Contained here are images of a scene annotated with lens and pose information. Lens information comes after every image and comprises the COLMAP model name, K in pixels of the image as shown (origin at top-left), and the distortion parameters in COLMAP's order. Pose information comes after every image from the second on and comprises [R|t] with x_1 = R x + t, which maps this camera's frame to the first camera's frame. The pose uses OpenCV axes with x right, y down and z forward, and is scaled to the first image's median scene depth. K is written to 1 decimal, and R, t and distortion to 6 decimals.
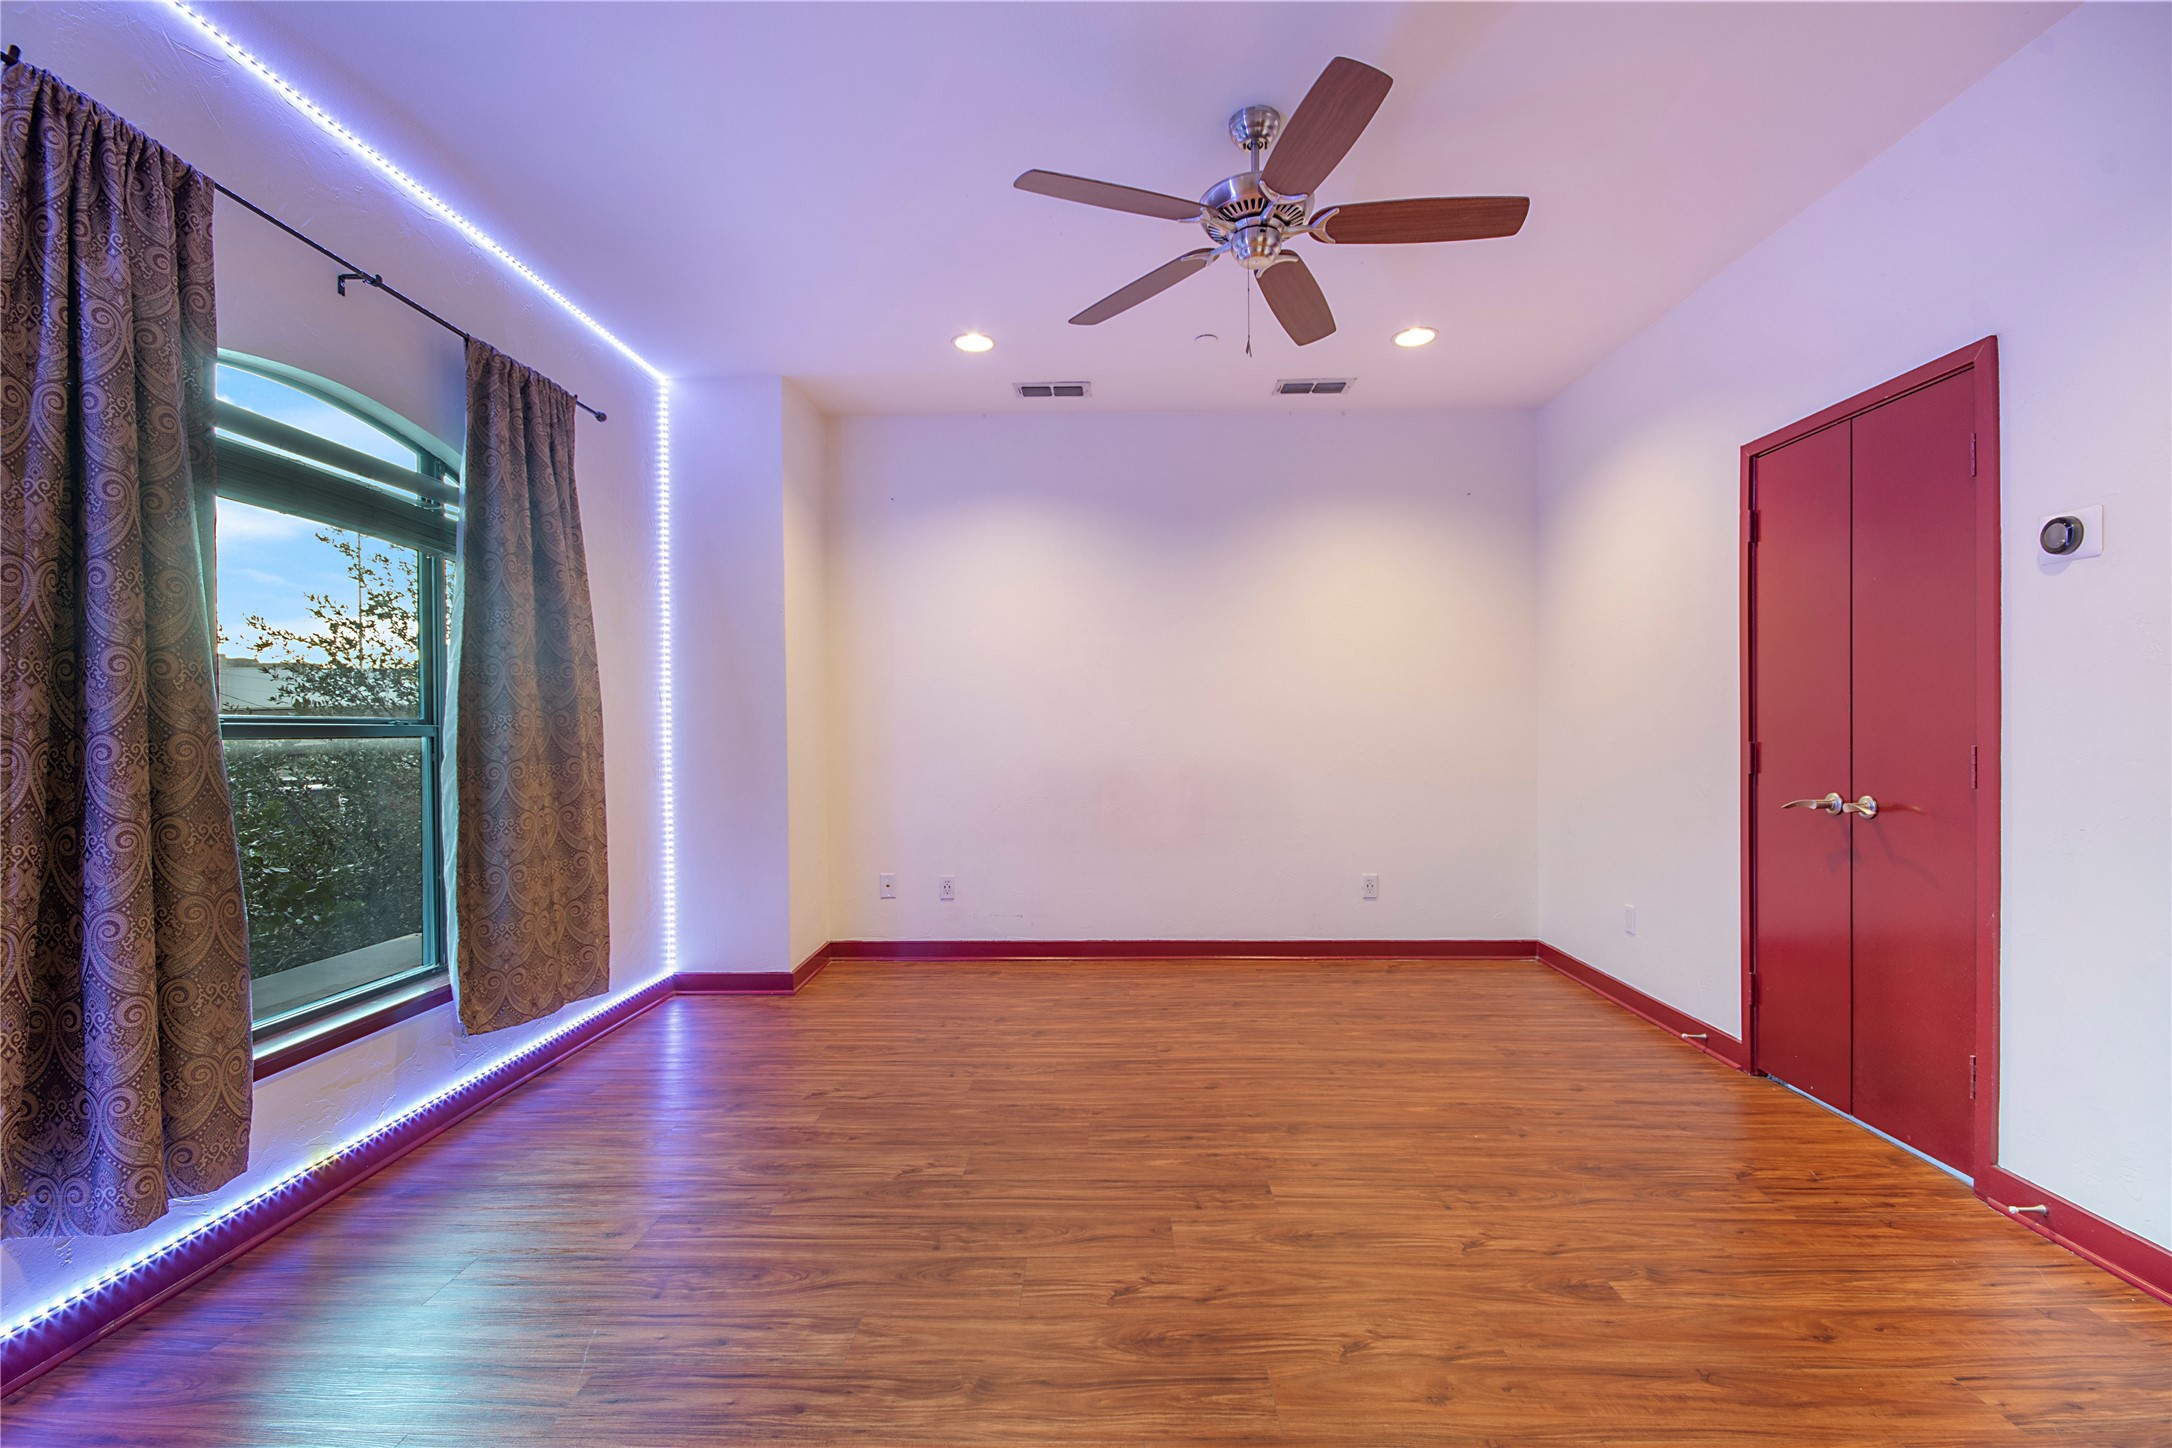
lens RADIAL K [[966.4, 0, 1085.0], [0, 966.4, 714.6], [0, 0, 1]] dist [0.004046, -0.003480]
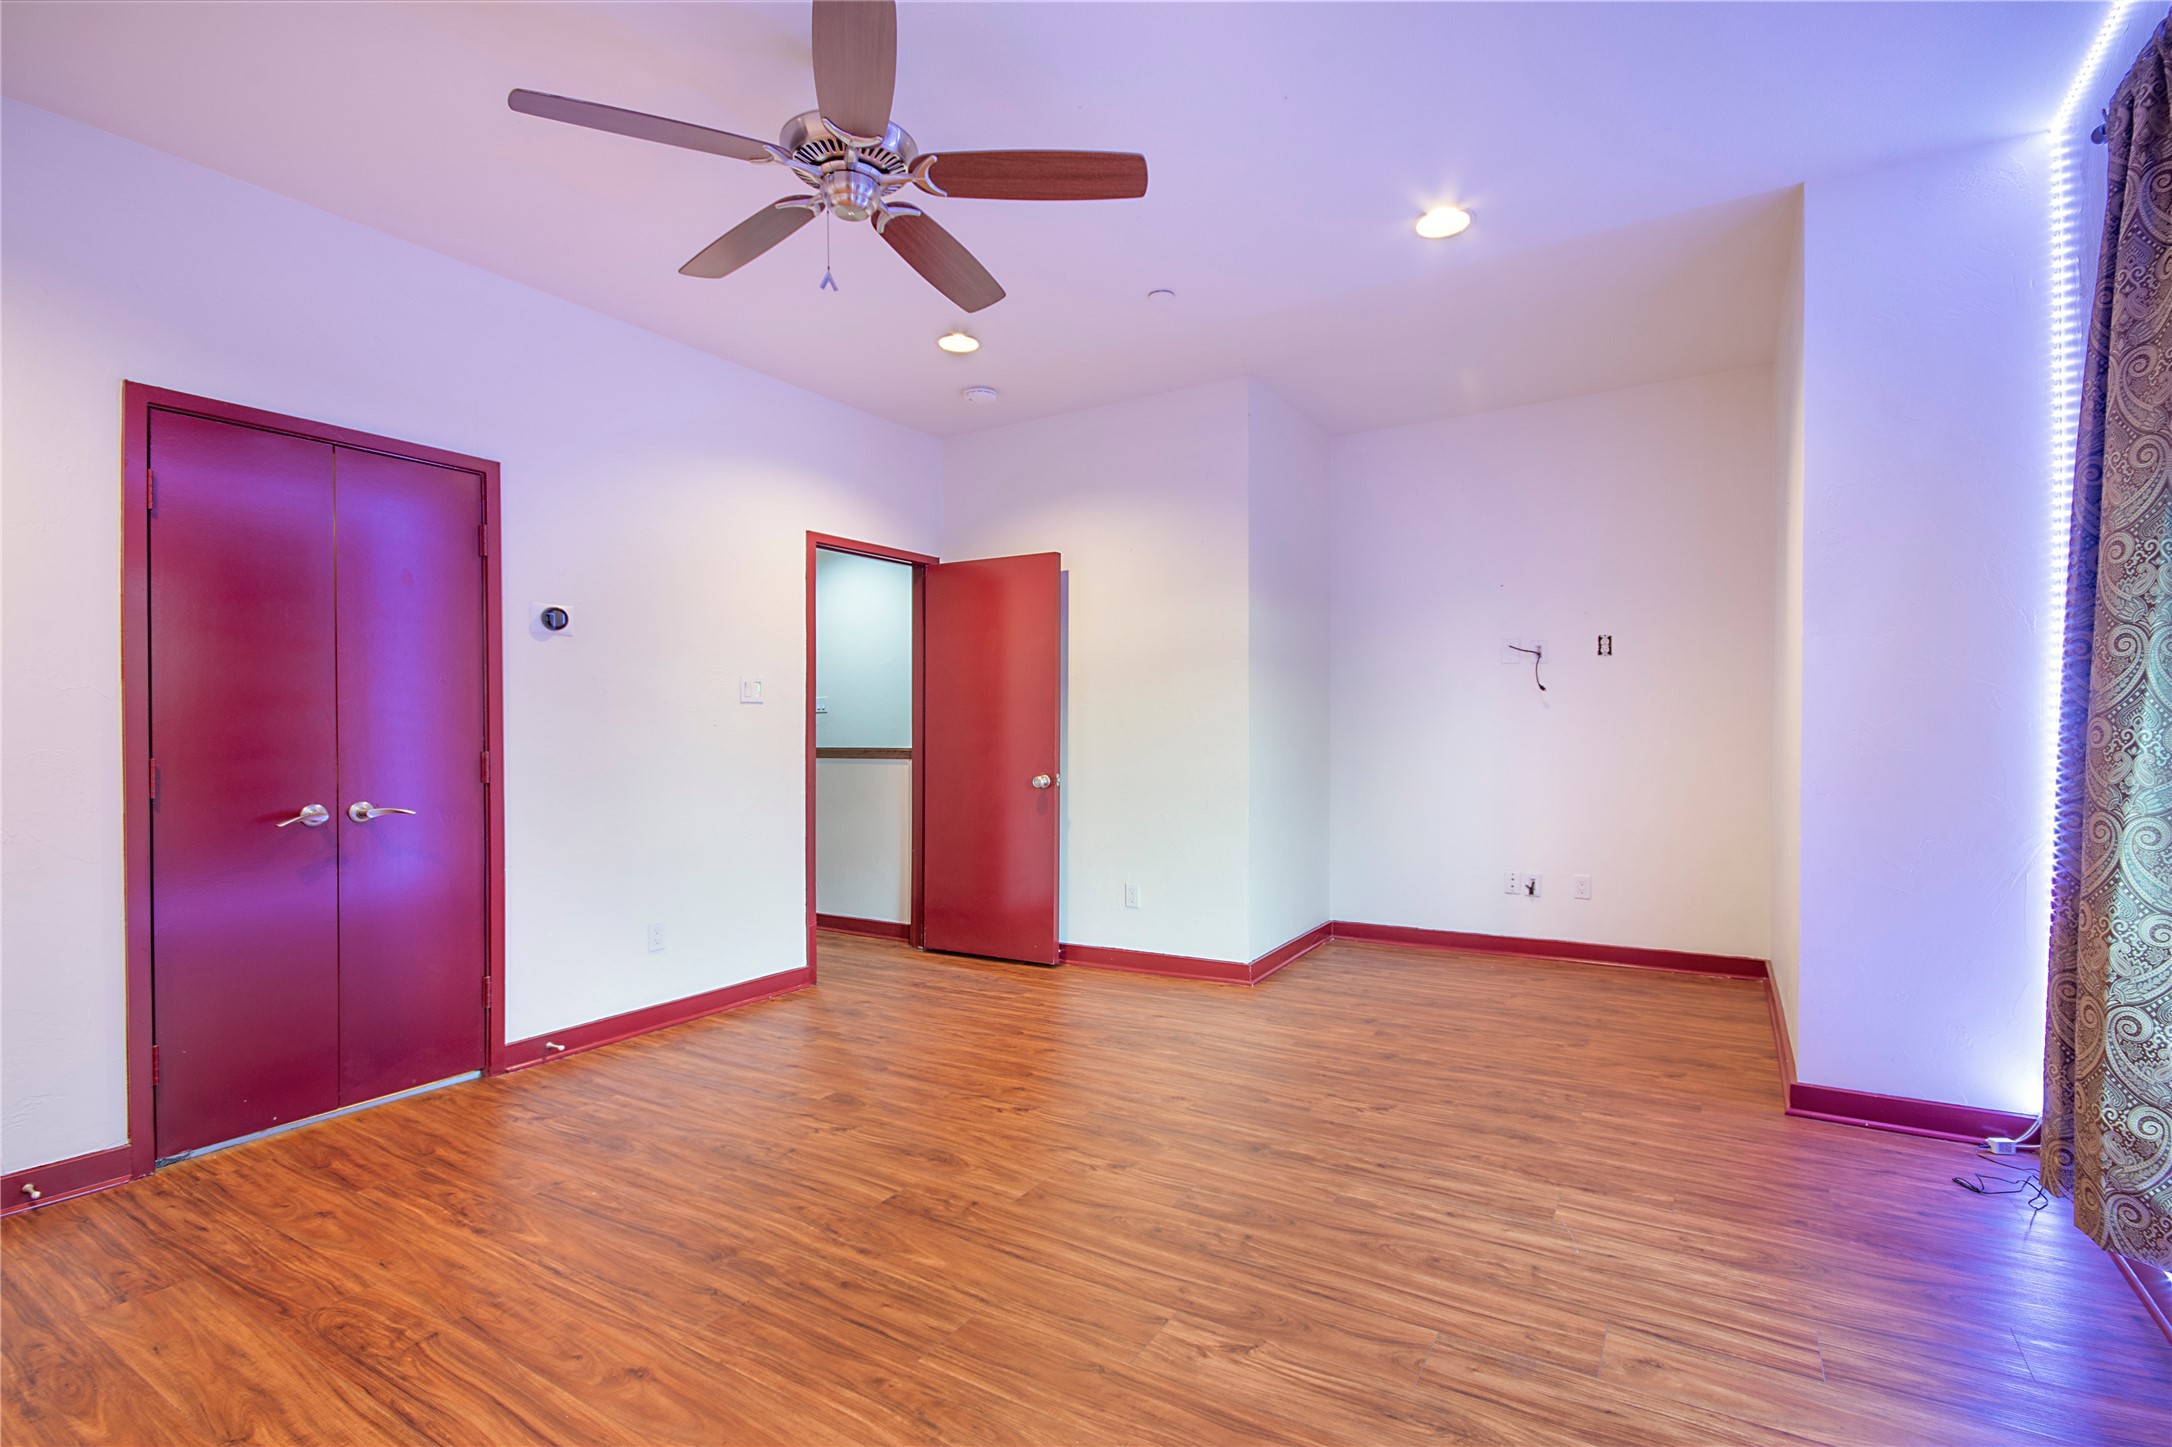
lens RADIAL K [[966.4, 0, 1110.0], [0, 966.4, 723.6], [0, 0, 1]] dist [0.004046, -0.003480]
pose [[-0.870025, 0.023717, 0.492436, -0.441892], [0.009836, 0.999478, -0.030758, 0.059499], [-0.492909, -0.021917, -0.869805, 1.628446]]
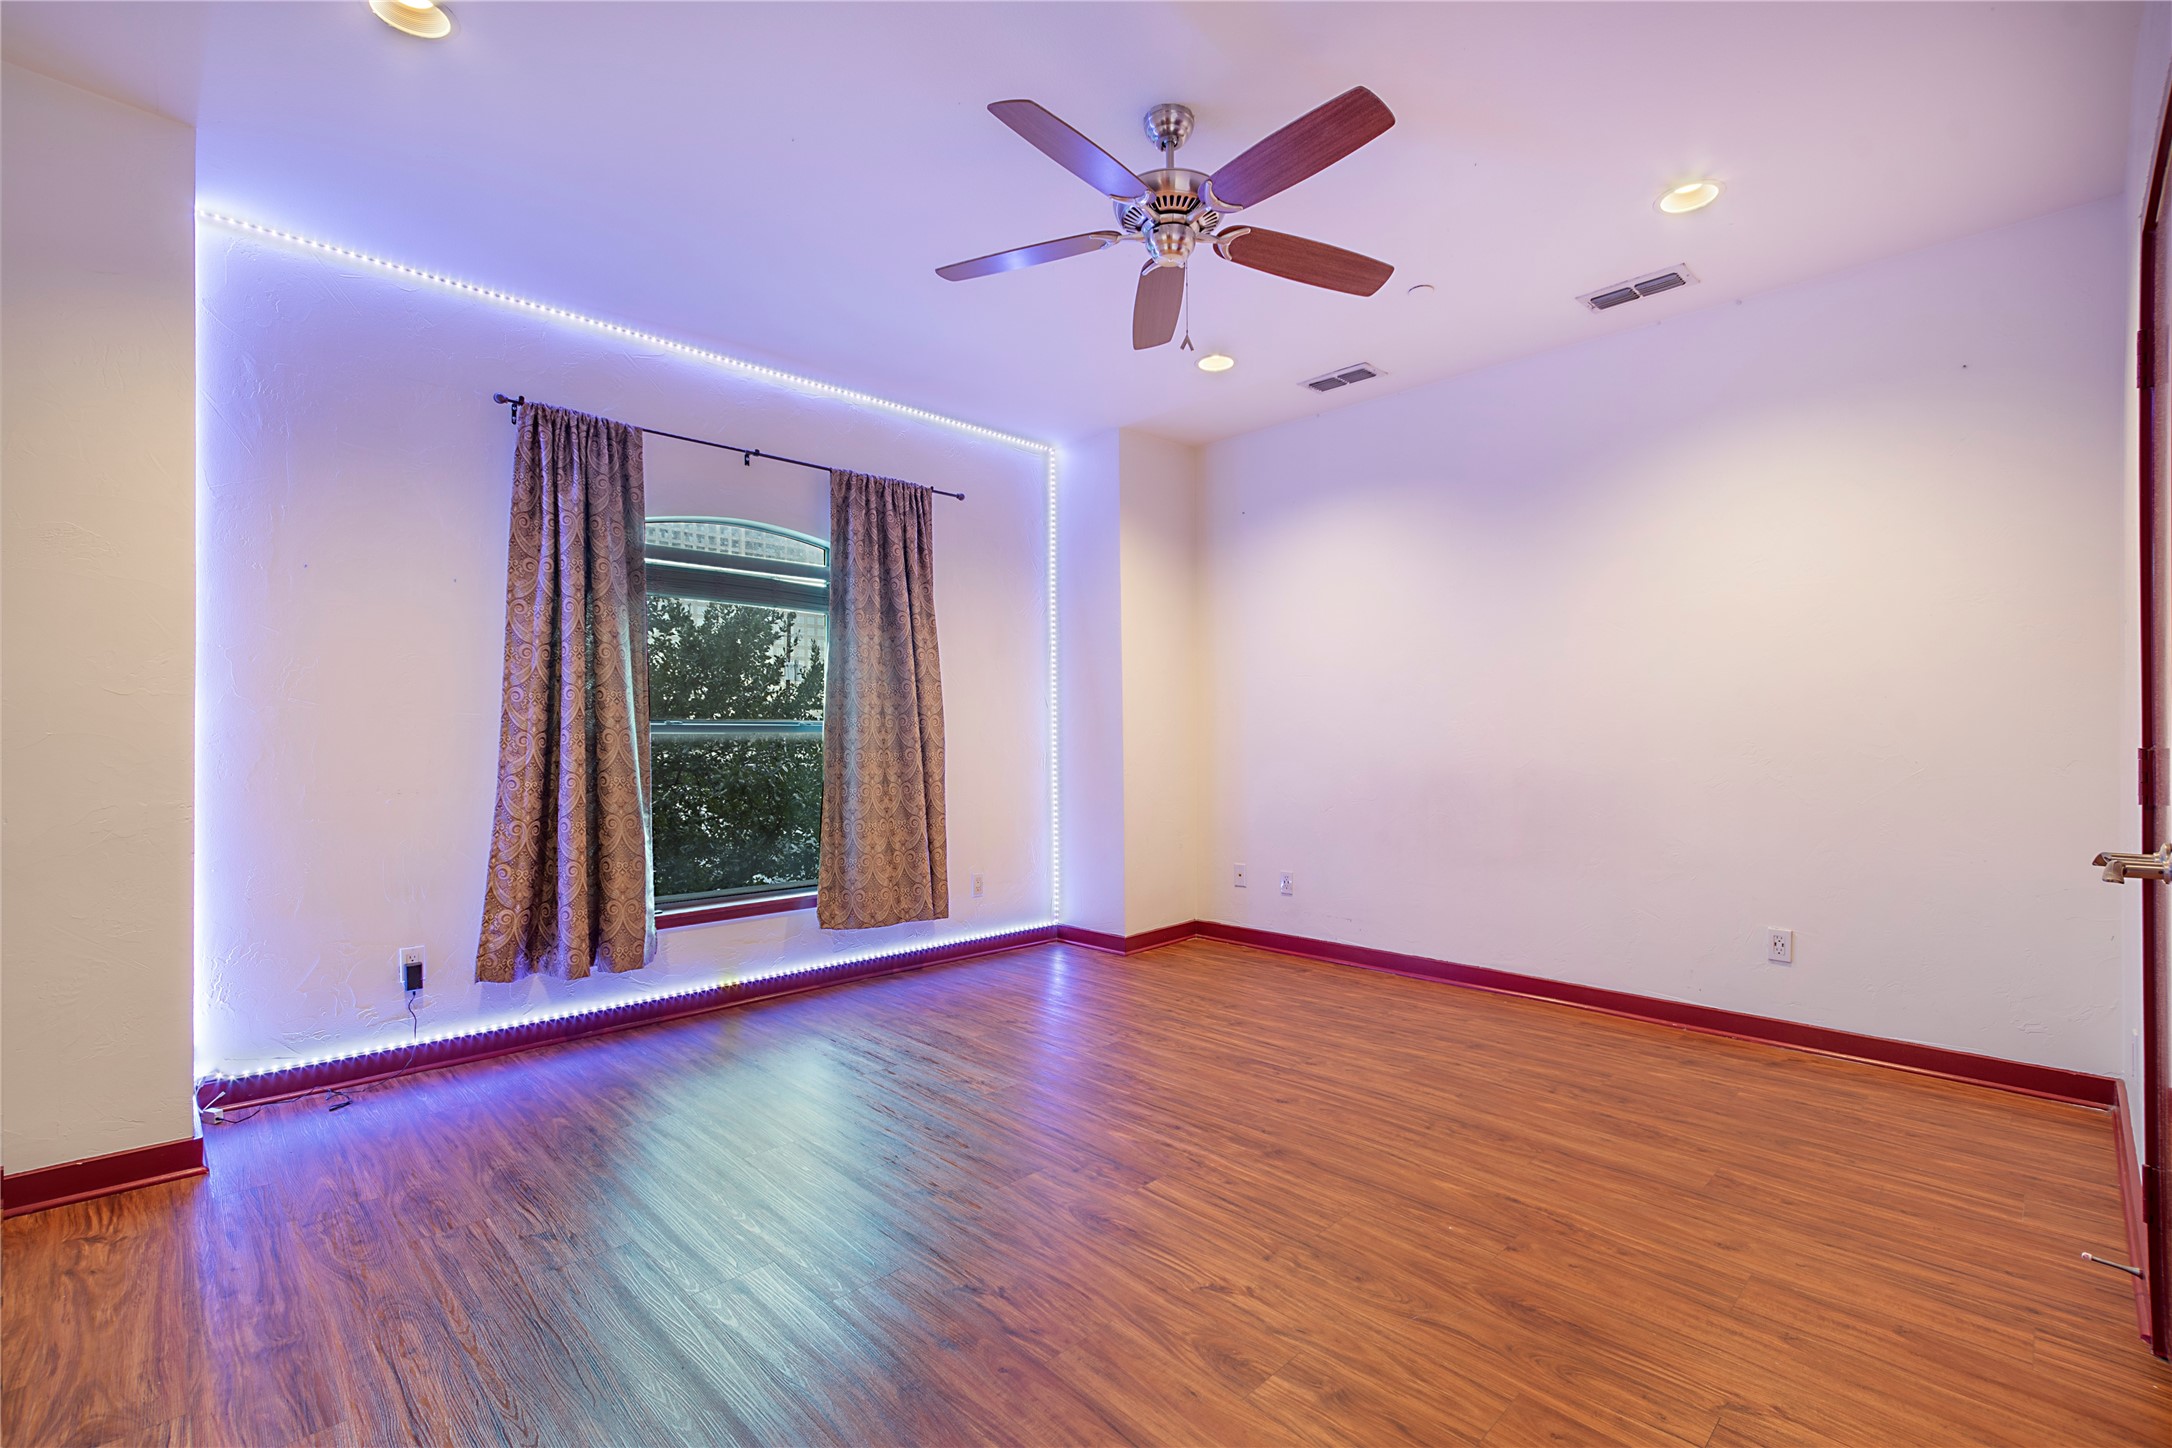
lens RADIAL K [[966.4, 0, 1101.1], [0, 966.4, 730.4], [0, 0, 1]] dist [0.004046, -0.003480]
pose [[0.718563, 0.002489, -0.695458, 0.812442], [0.007214, 0.999913, 0.011032, 0.005845], [0.695425, -0.012944, 0.718482, 0.229643]]
